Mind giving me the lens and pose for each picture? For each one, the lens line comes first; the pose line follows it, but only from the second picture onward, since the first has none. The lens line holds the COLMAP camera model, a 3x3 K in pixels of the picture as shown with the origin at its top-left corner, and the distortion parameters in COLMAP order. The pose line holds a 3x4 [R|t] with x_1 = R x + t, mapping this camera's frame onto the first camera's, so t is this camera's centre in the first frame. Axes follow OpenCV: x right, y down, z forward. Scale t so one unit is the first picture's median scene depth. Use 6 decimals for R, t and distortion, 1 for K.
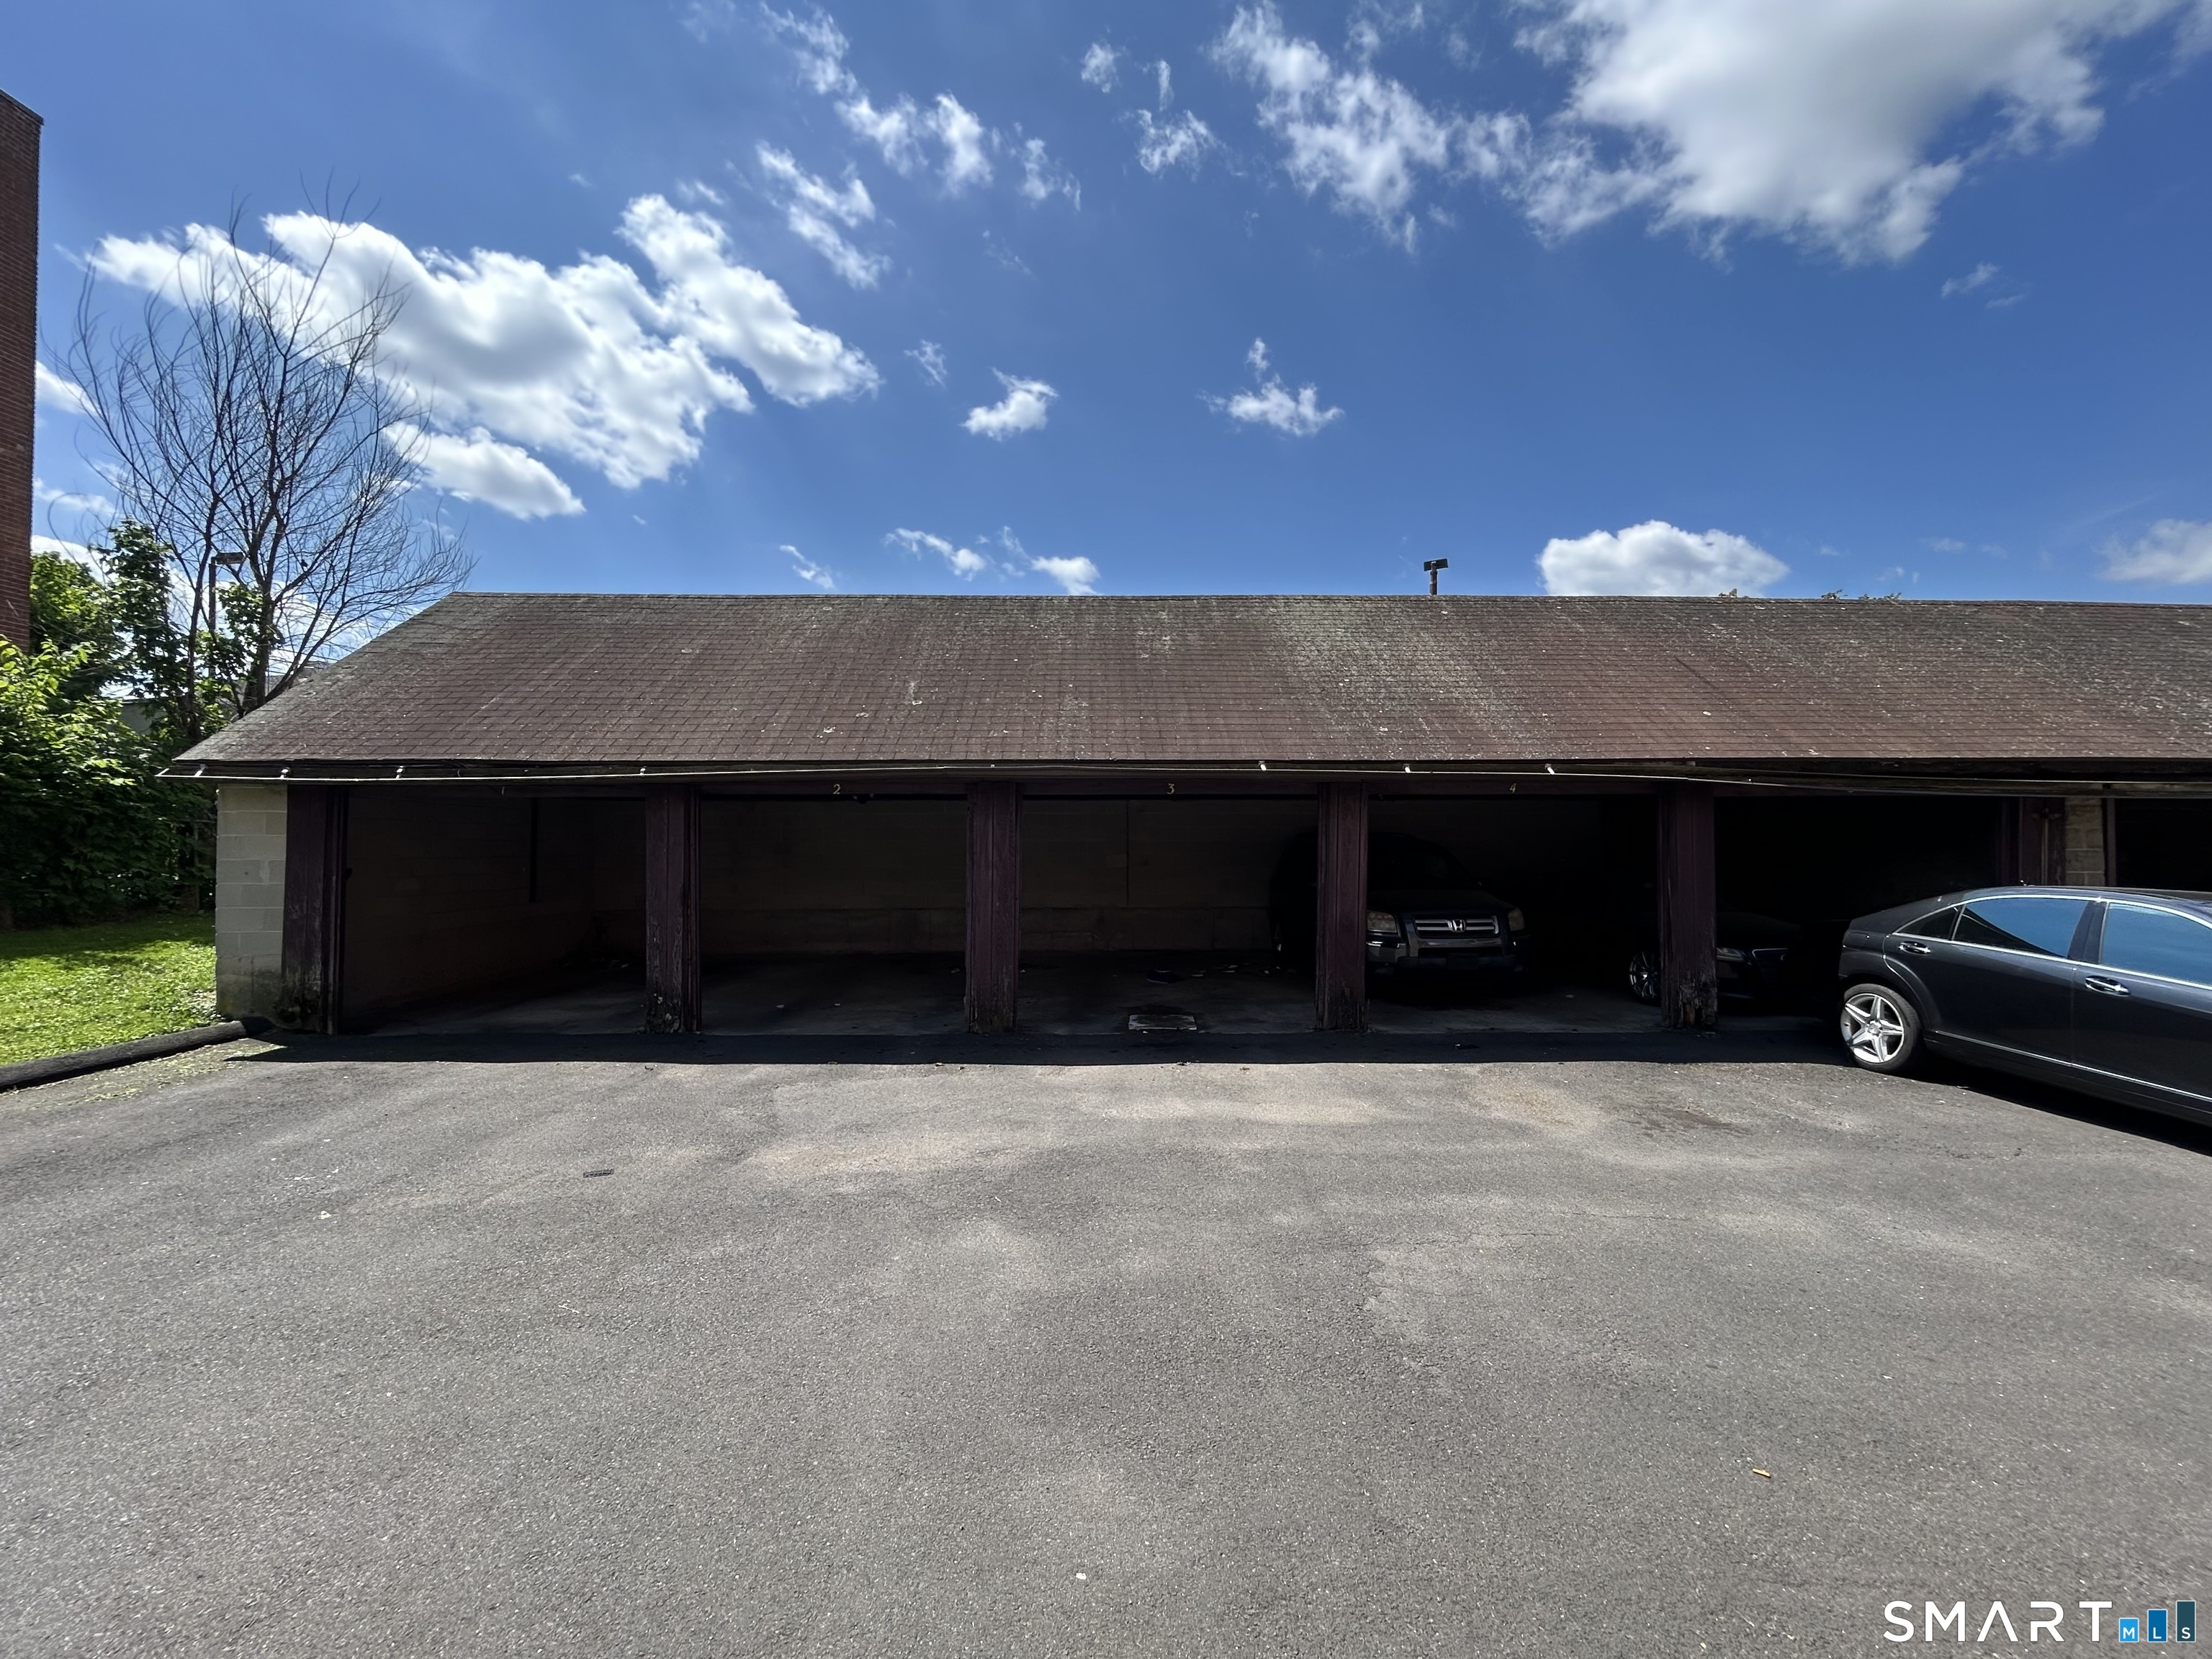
lens RADIAL K [[898.0, 0, 1106.9], [0, 898.0, 826.4], [0, 0, 1]] dist [0.001288, -0.000274]
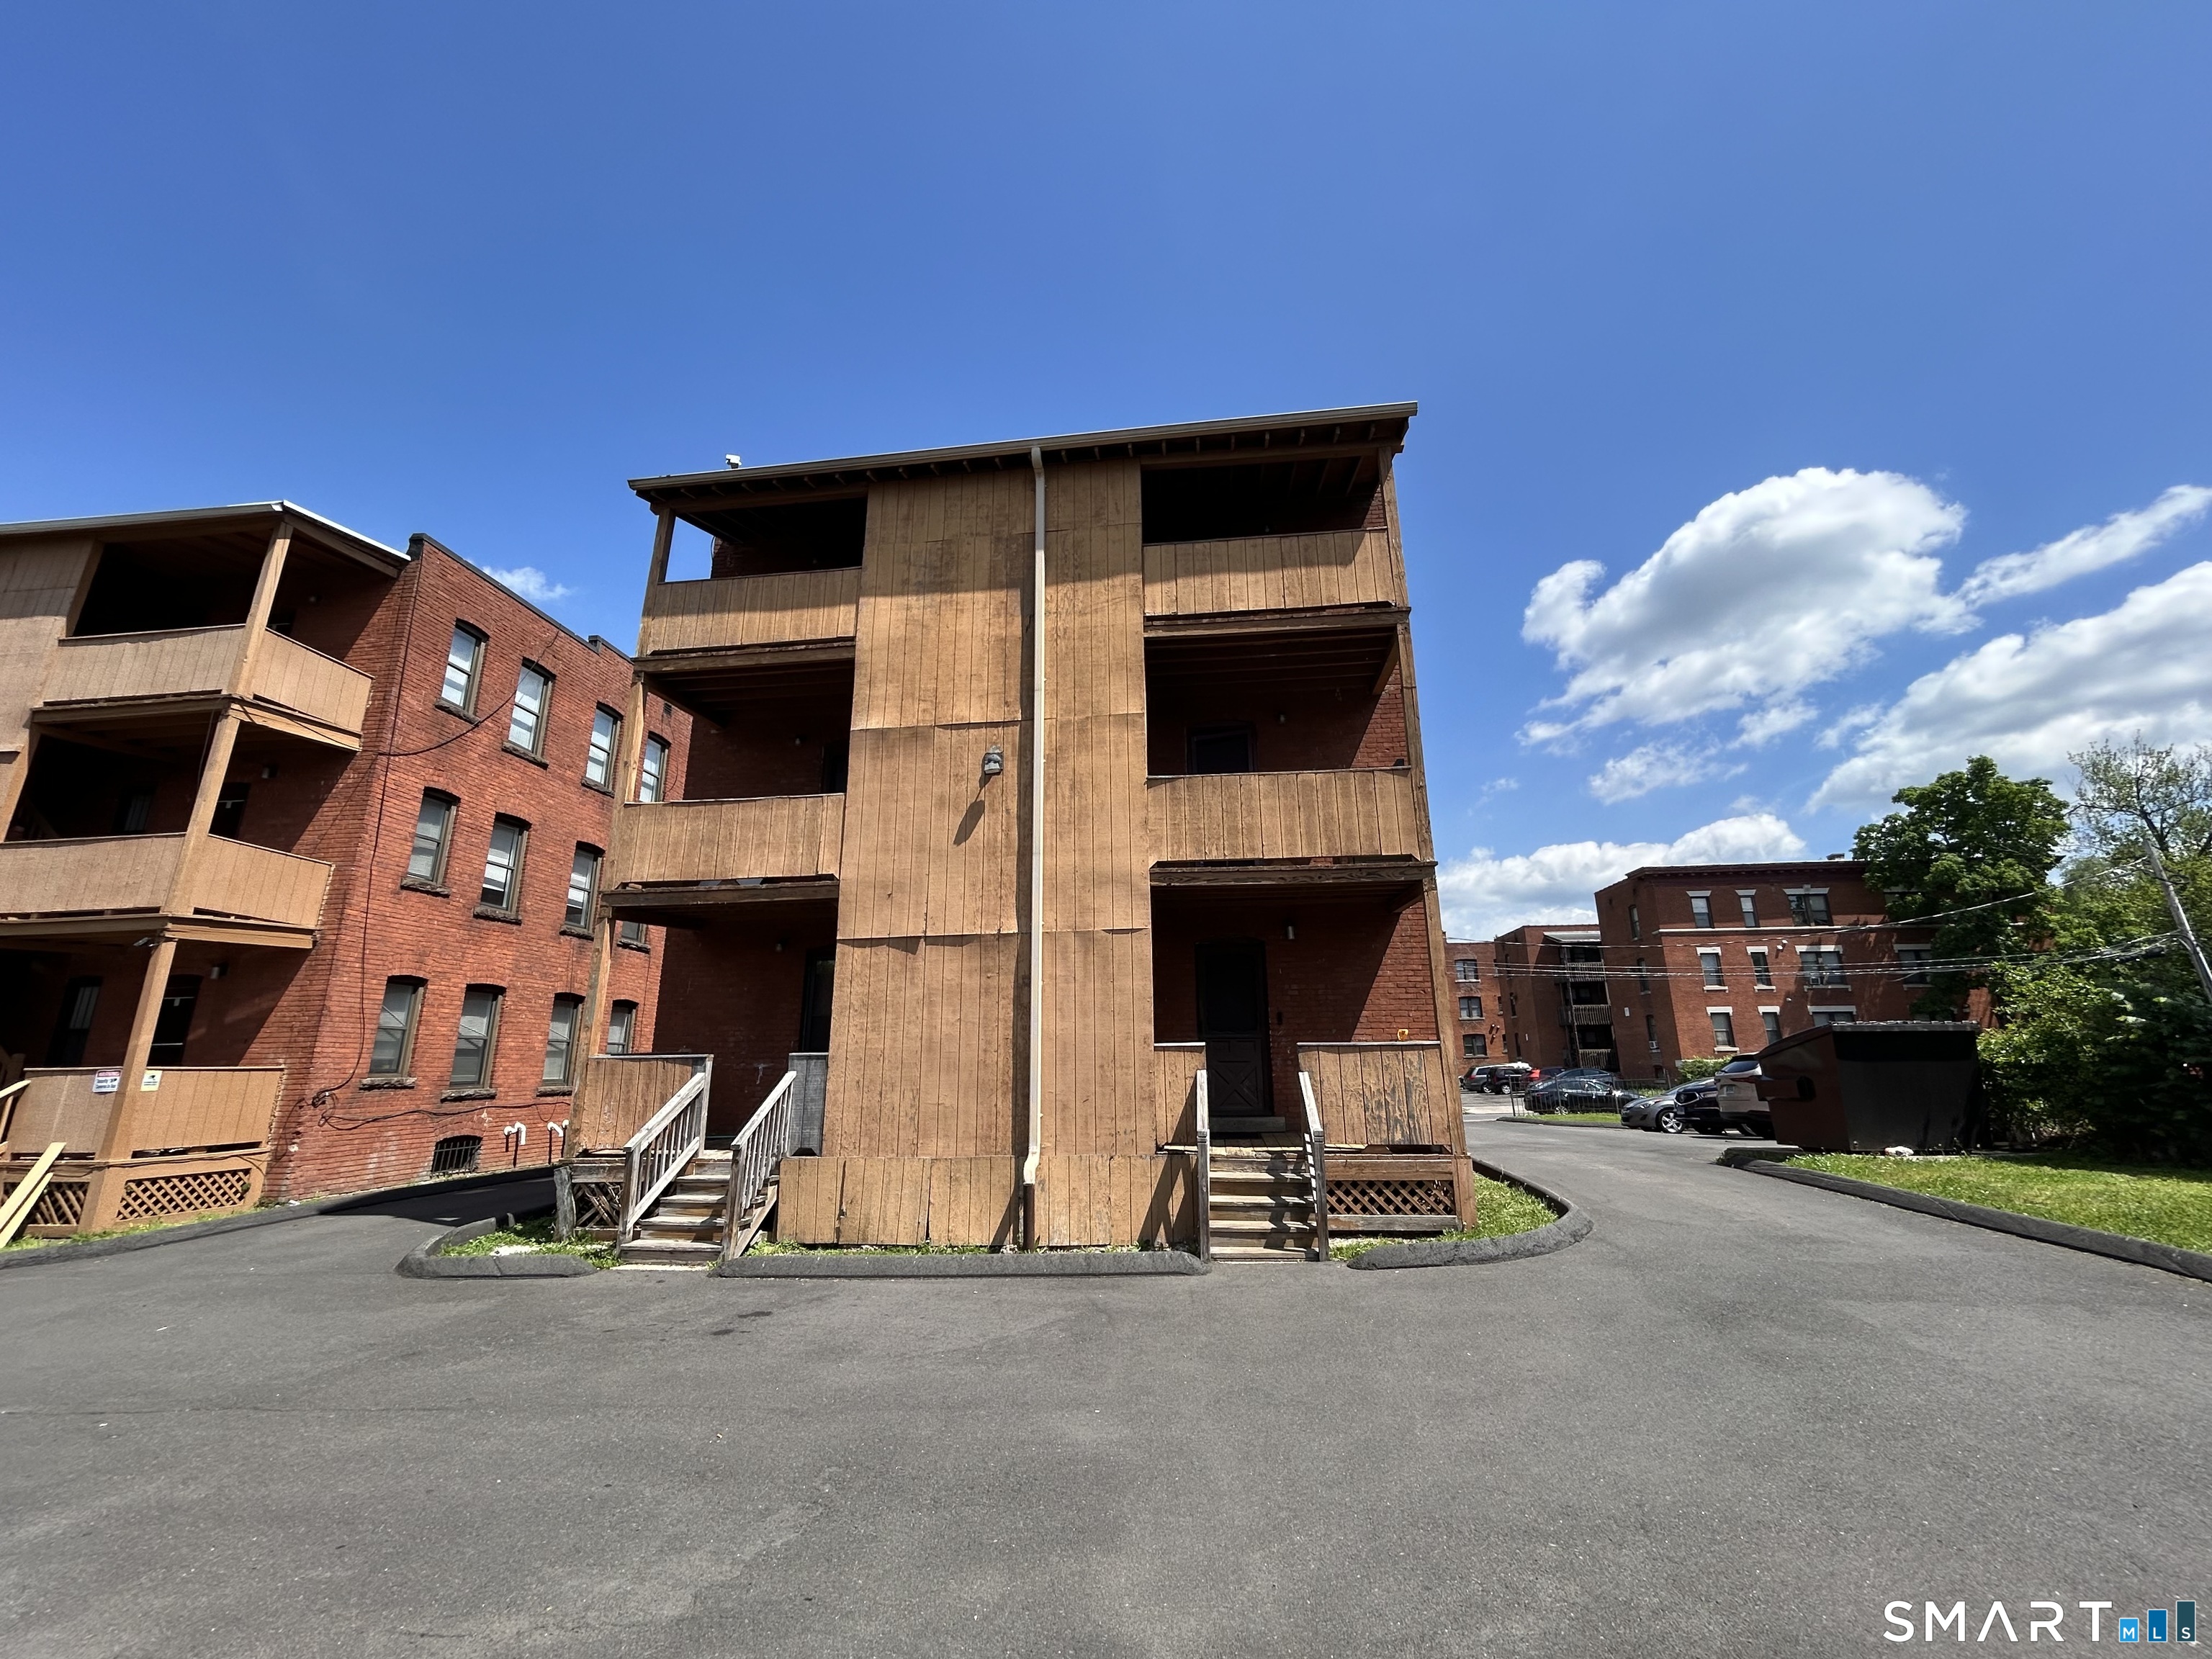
lens RADIAL K [[898.0, 0, 1106.9], [0, 898.0, 826.4], [0, 0, 1]] dist [0.001288, -0.000274]
pose [[-0.992080, 0.040757, 0.118807, -0.236348], [0.006818, 0.961970, -0.273069, 0.025344], [-0.125419, -0.270096, -0.954630, 2.214316]]
